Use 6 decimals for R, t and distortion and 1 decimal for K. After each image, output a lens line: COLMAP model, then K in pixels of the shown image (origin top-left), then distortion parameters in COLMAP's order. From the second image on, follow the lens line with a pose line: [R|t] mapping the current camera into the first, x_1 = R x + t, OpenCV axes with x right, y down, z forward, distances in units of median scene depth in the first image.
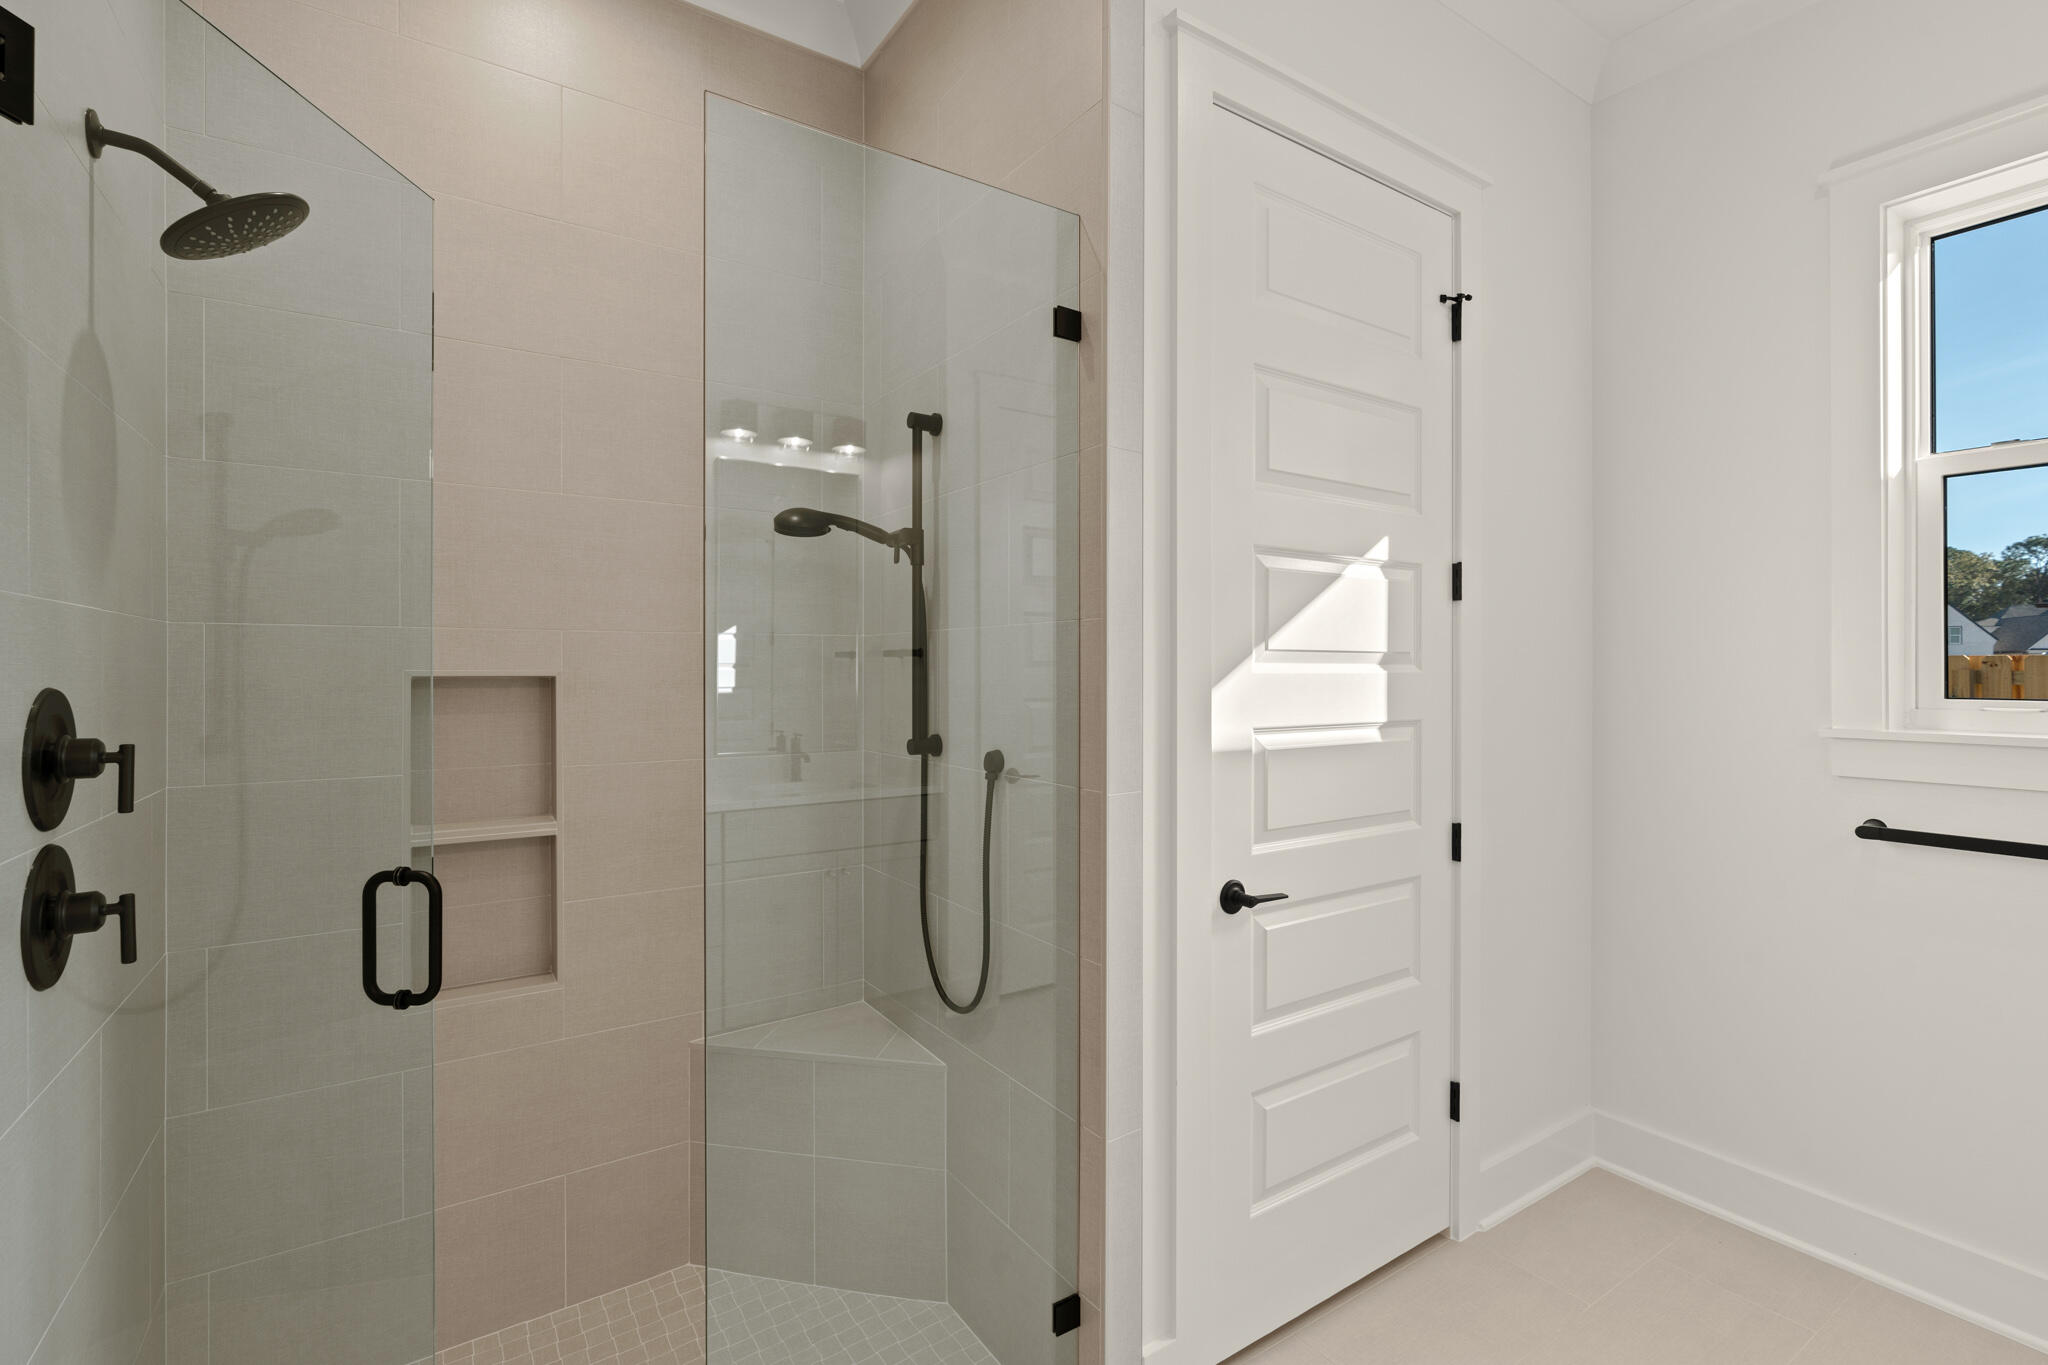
lens RADIAL K [[919.6, 0, 1023.5], [0, 919.6, 669.7], [0, 0, 1]] dist [-0.014938, -0.000152]
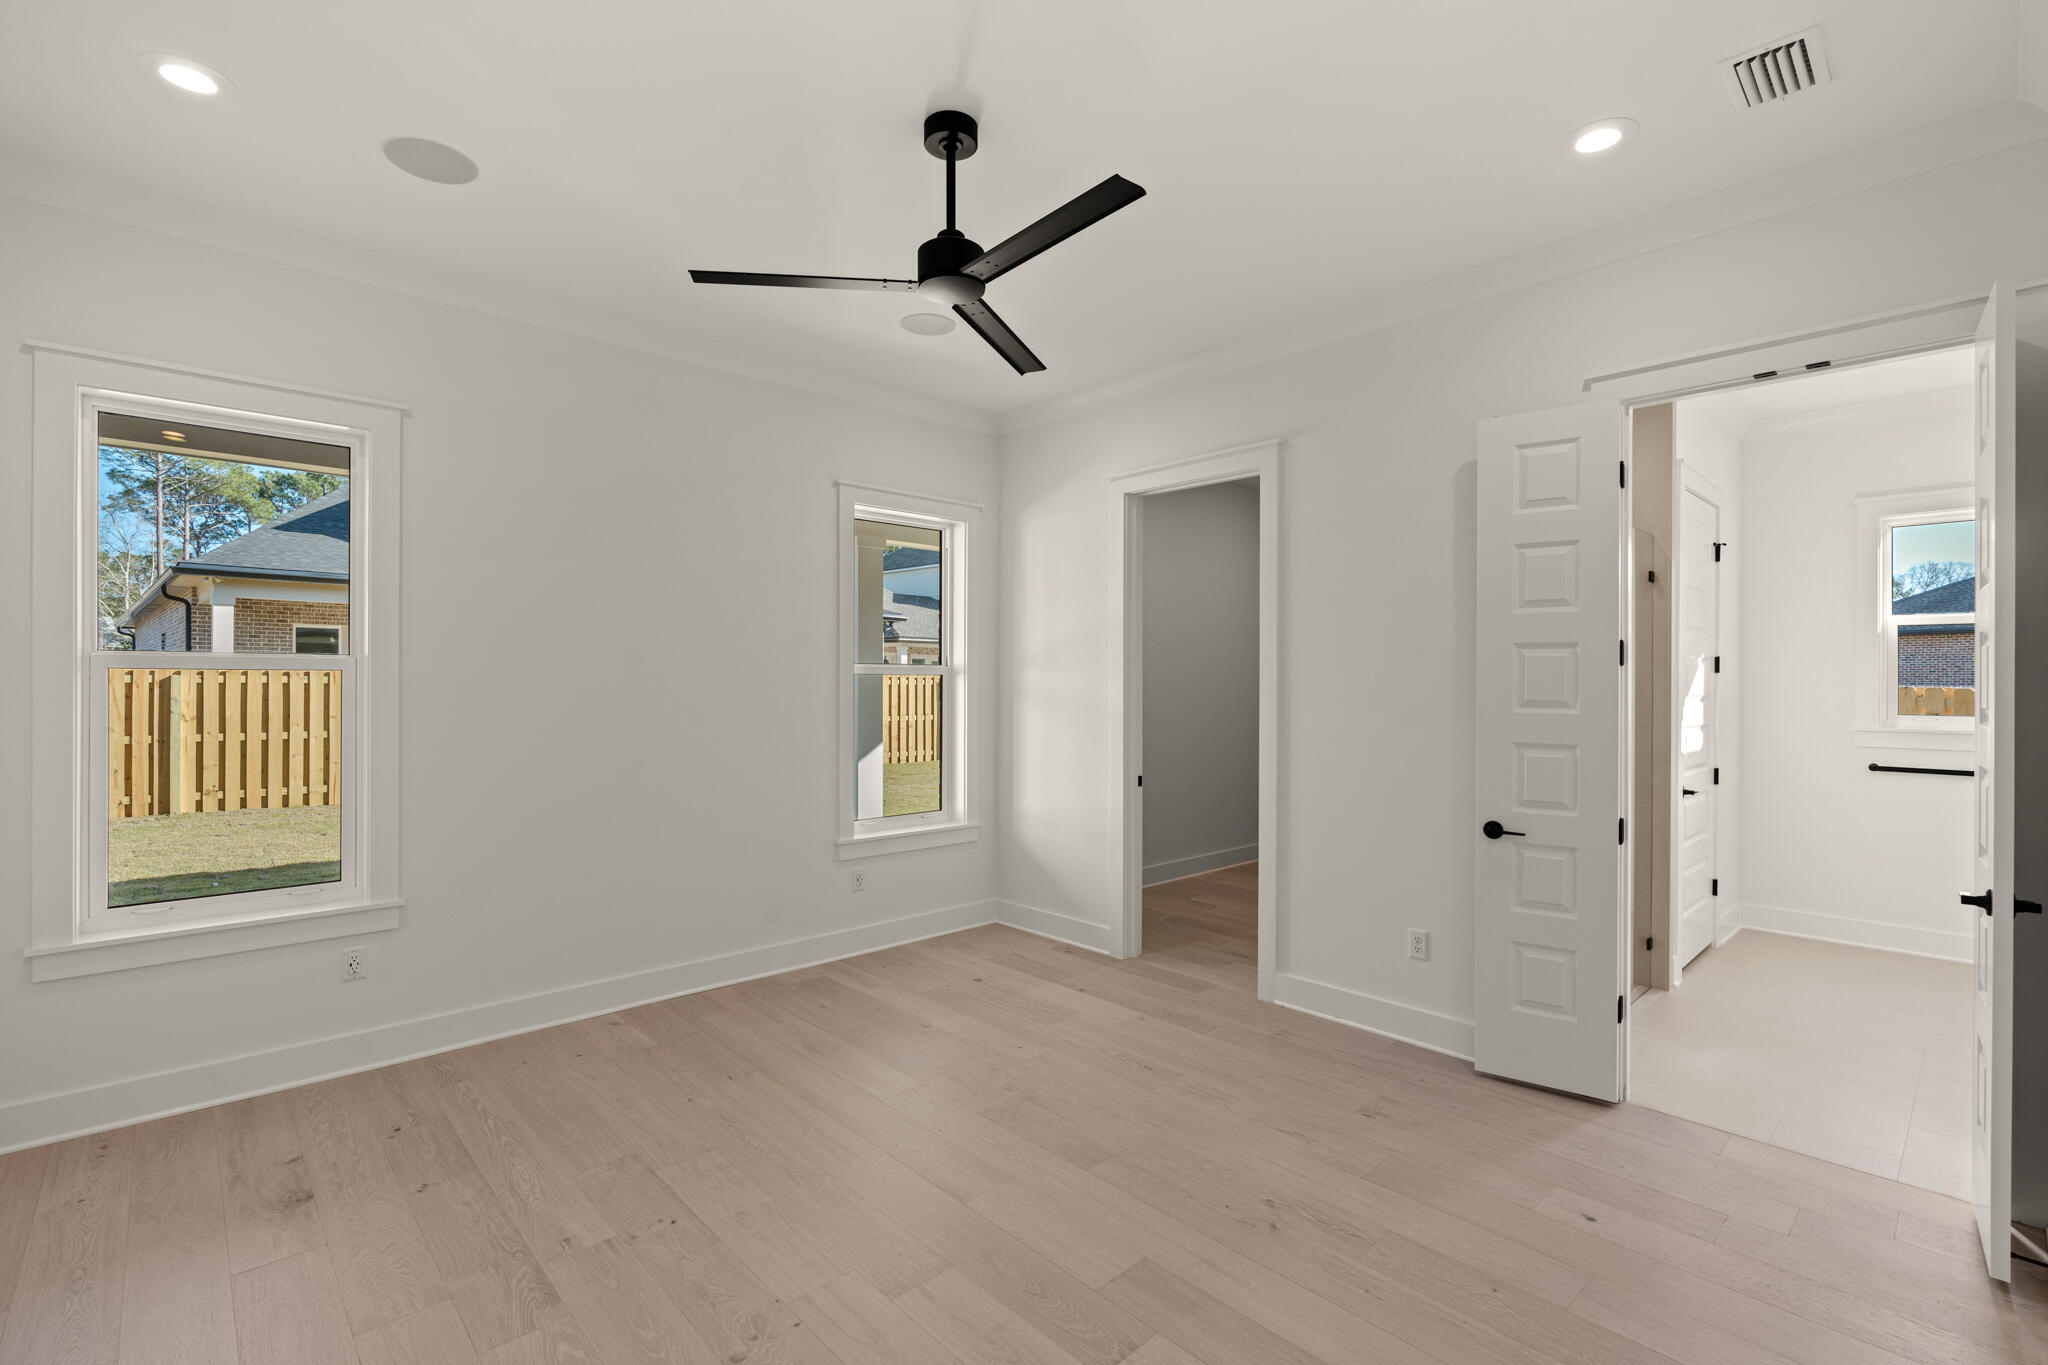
lens RADIAL K [[919.6, 0, 1021.7], [0, 919.6, 688.5], [0, 0, 1]] dist [-0.014938, -0.000152]
pose [[0.986592, 0.001832, 0.163198, -1.739898], [-0.002707, 0.999983, 0.005136, -0.045712], [-0.163186, -0.005509, 0.986580, -1.055413]]
